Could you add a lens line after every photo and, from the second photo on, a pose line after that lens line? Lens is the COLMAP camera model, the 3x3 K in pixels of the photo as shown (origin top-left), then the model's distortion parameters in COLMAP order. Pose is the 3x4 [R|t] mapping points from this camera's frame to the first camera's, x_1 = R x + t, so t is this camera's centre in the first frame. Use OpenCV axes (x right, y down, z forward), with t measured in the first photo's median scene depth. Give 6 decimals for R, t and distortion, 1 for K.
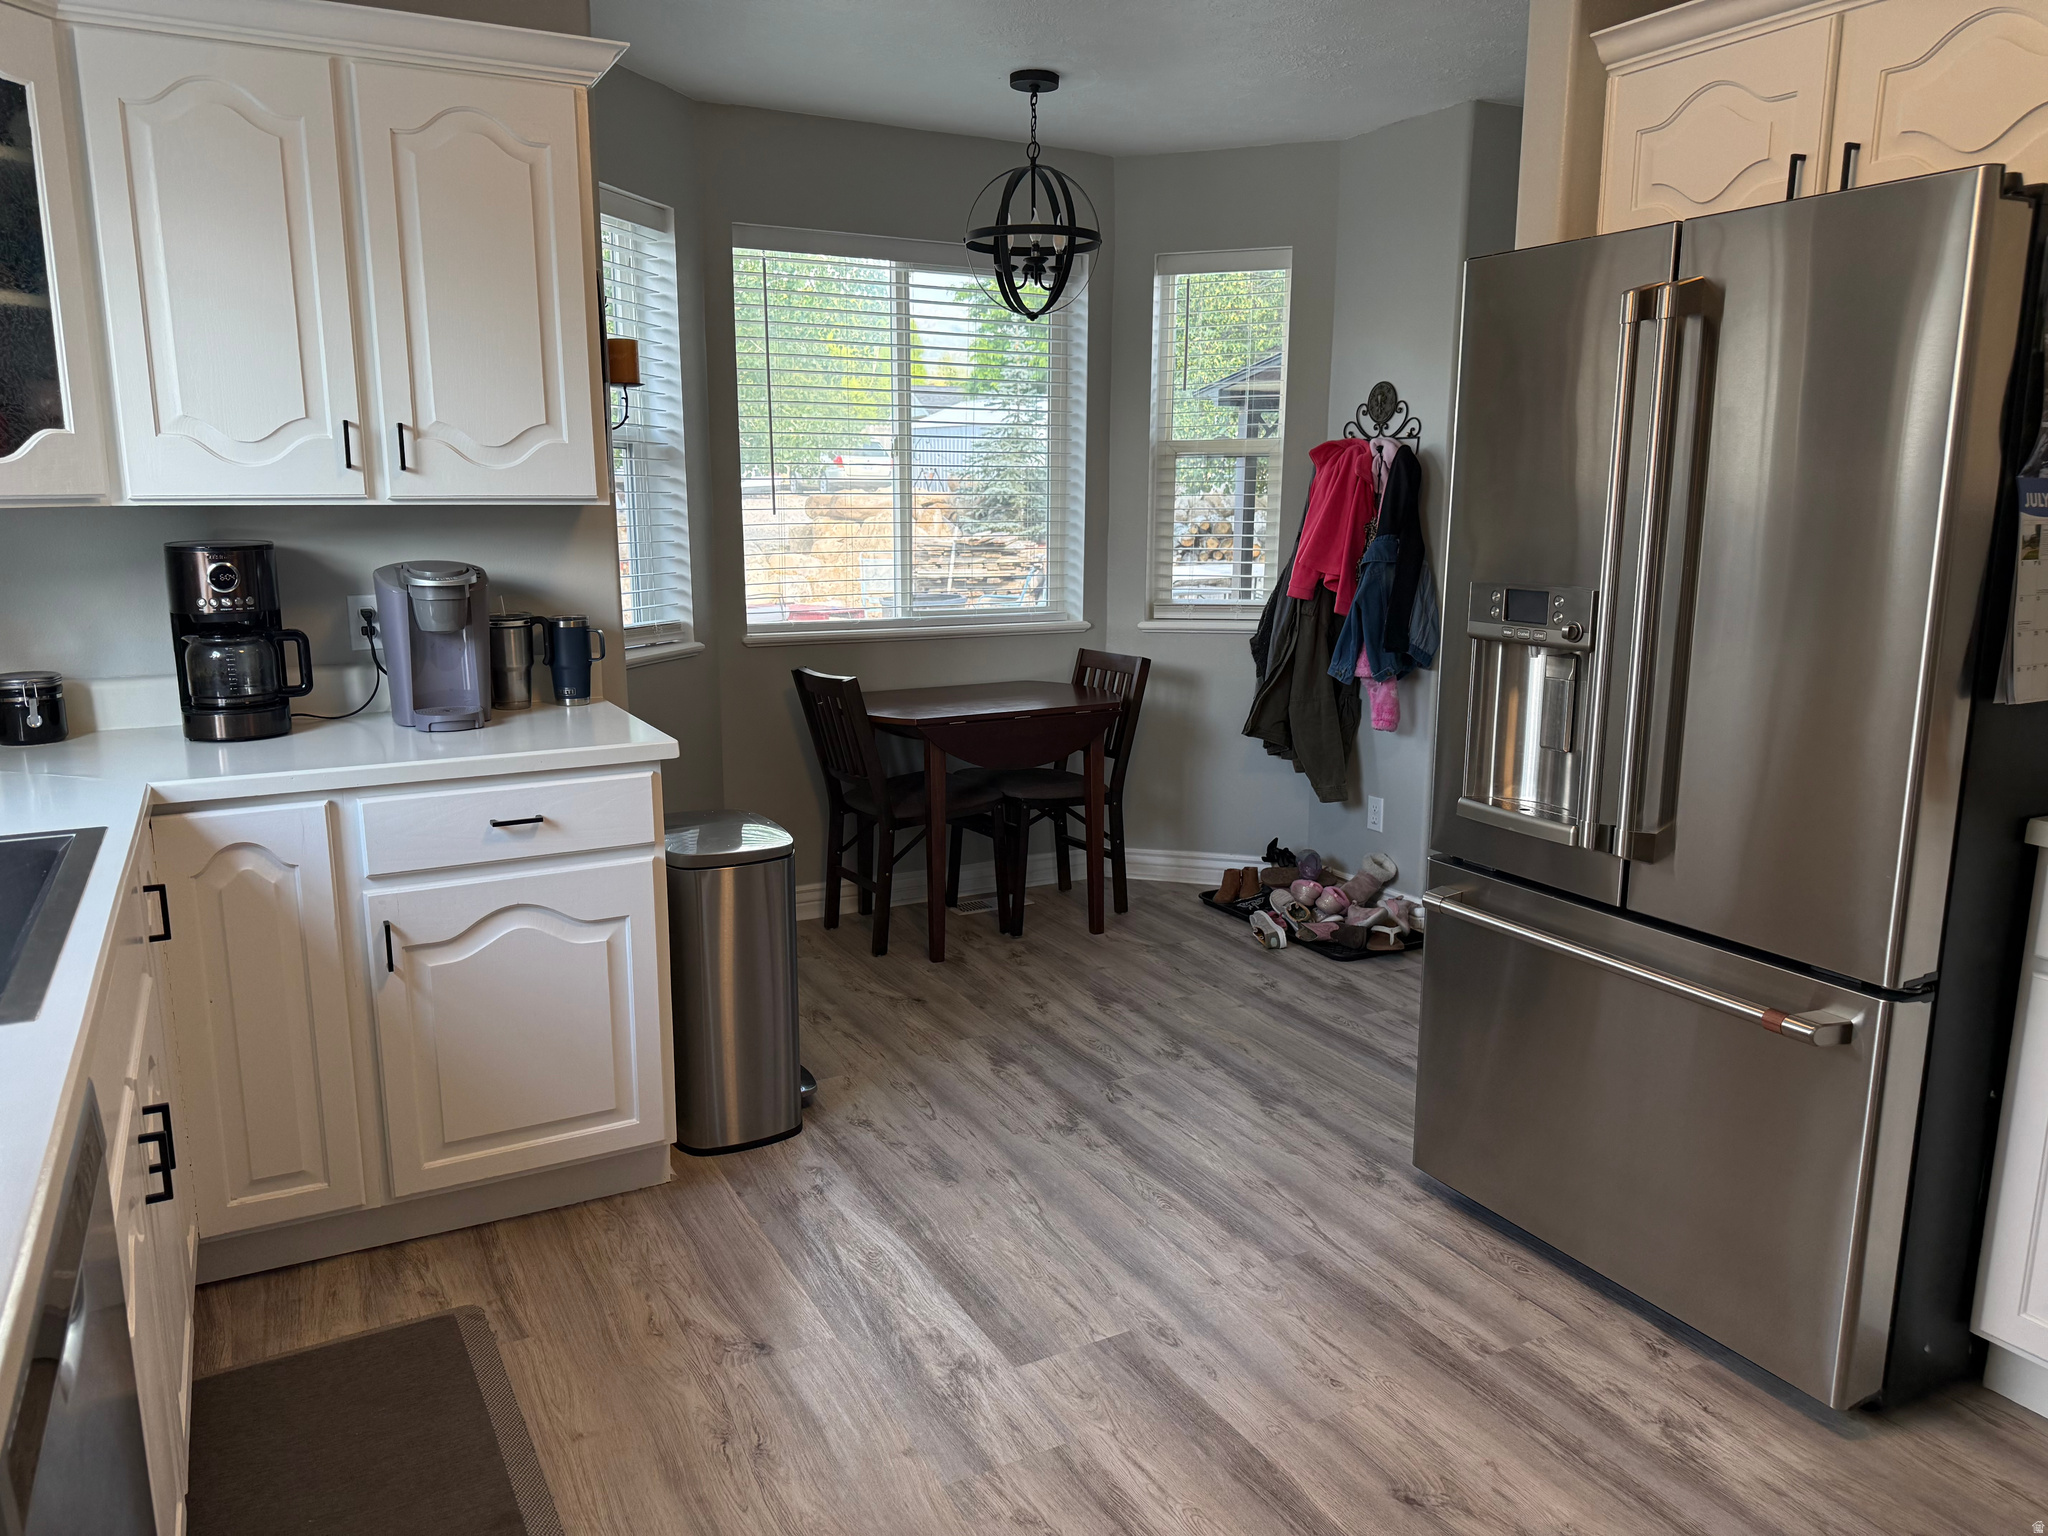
lens RADIAL K [[1460.4, 0, 1017.6], [0, 1460.4, 773.9], [0, 0, 1]] dist [0.026948, -0.026103]
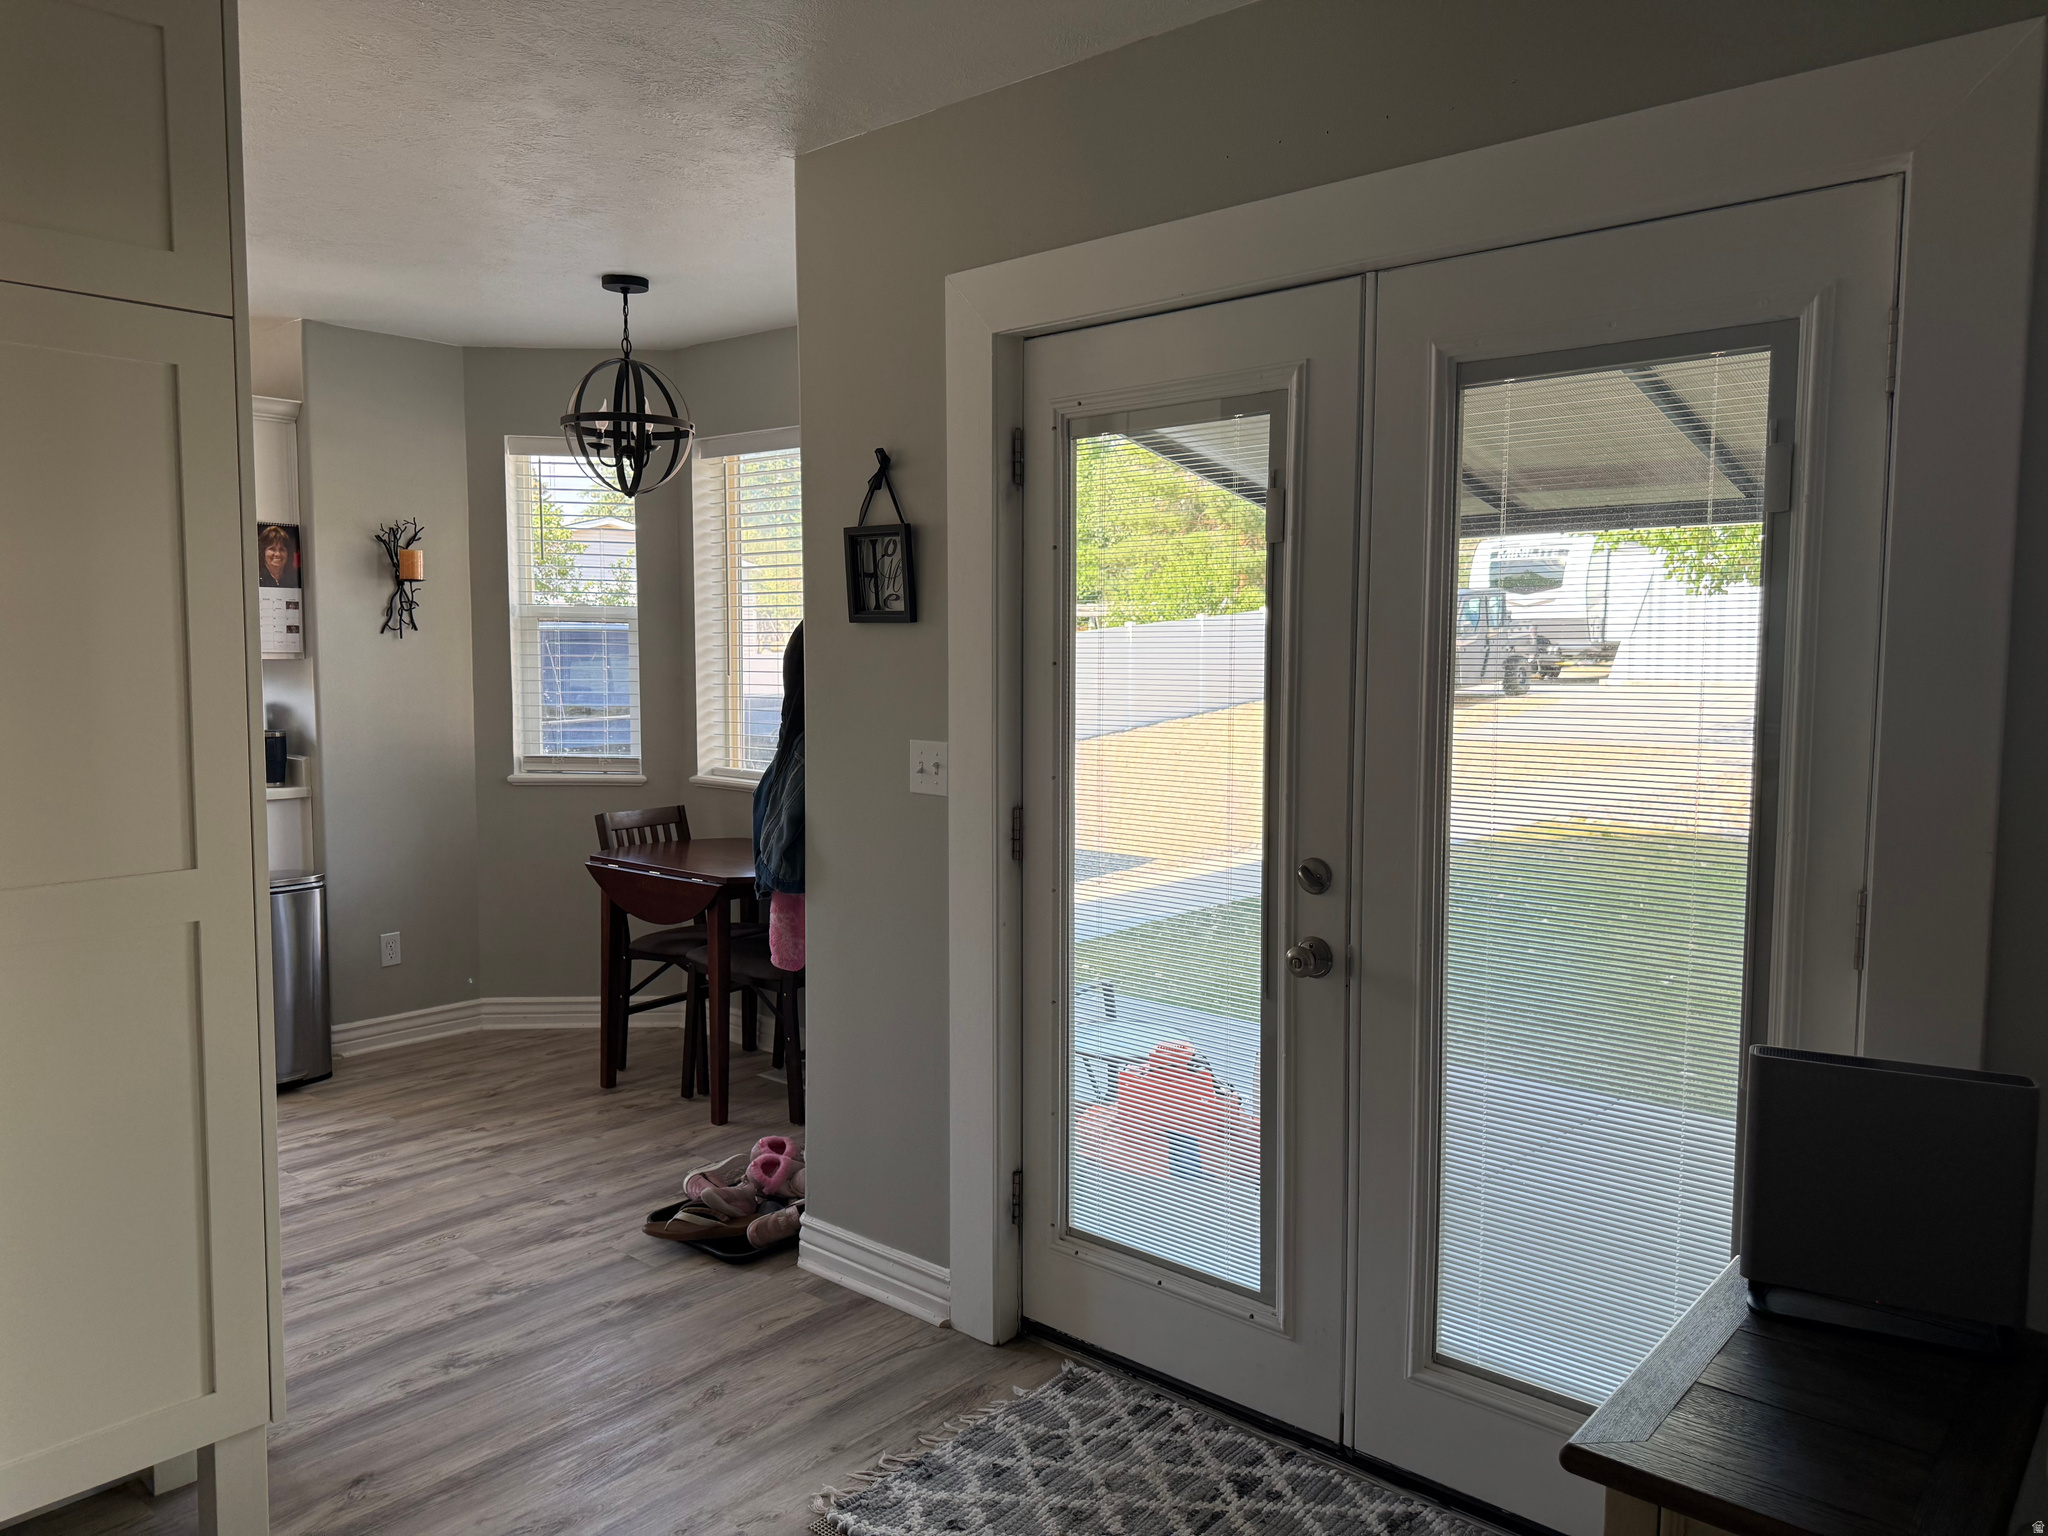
lens RADIAL K [[1460.4, 0, 1020.2], [0, 1460.4, 762.3], [0, 0, 1]] dist [0.026948, -0.026103]
pose [[0.356140, 0.071782, -0.931671, 1.122933], [-0.190882, 0.981609, 0.002663, -0.180106], [0.914729, 0.176891, 0.363293, 0.920017]]
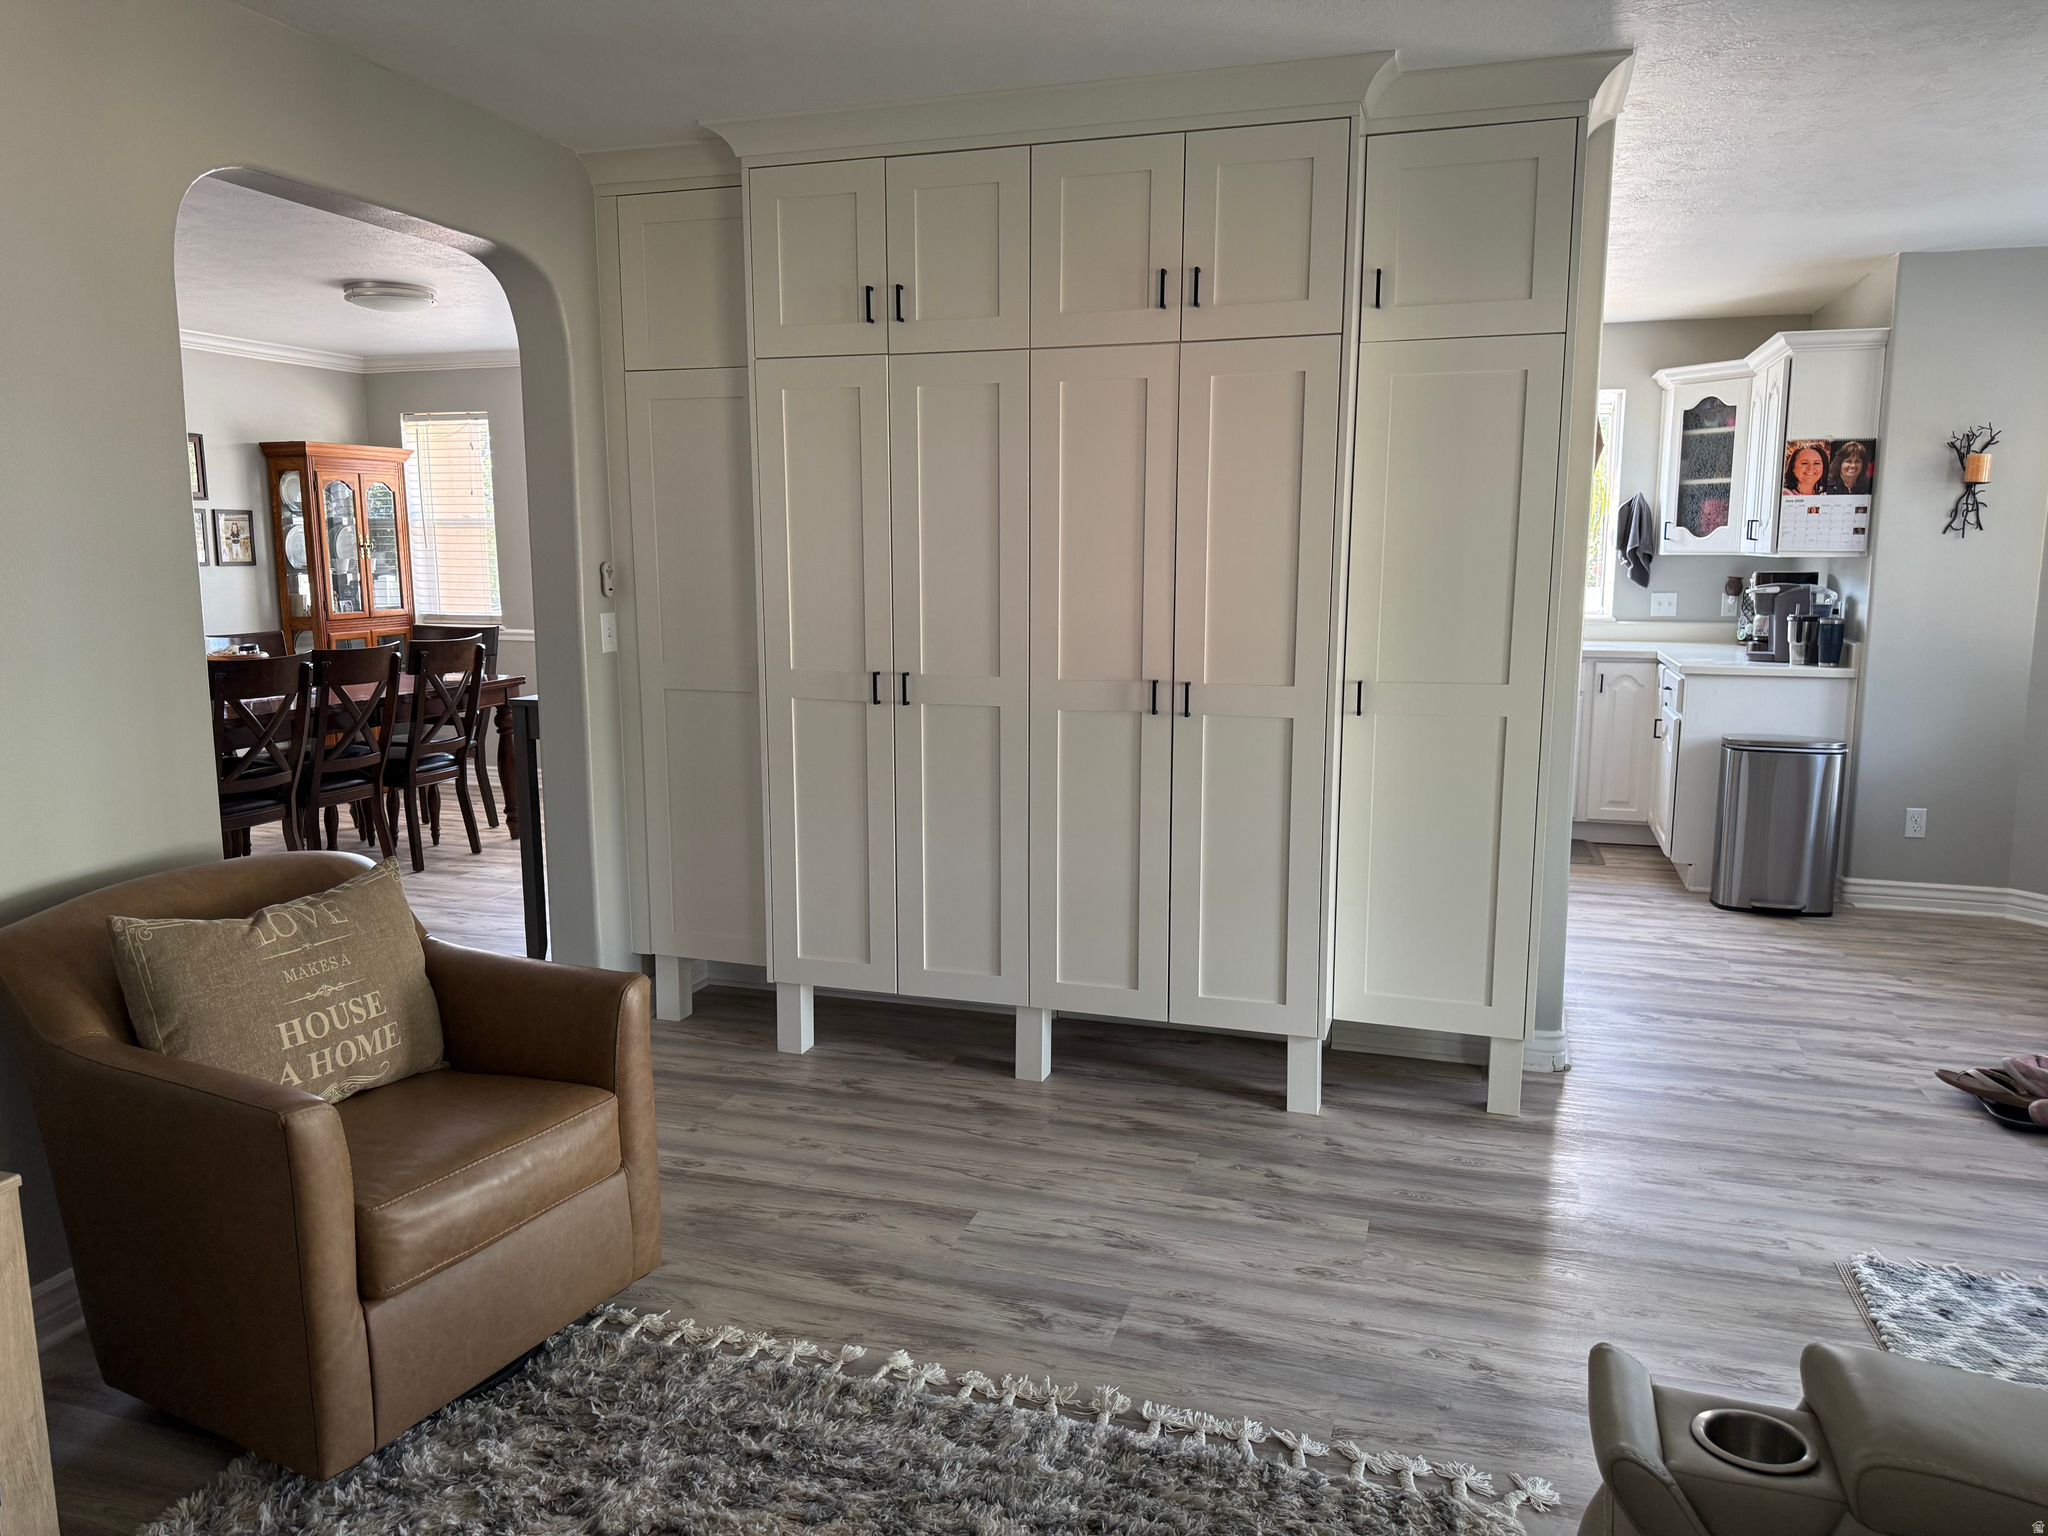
lens RADIAL K [[1460.4, 0, 1027.1], [0, 1460.4, 776.2], [0, 0, 1]] dist [0.026948, -0.026103]
pose [[-0.711458, 0.107340, -0.694482, 1.331291], [-0.143420, 0.945285, 0.293030, -0.245582], [0.687938, 0.308081, -0.657136, 1.236784]]
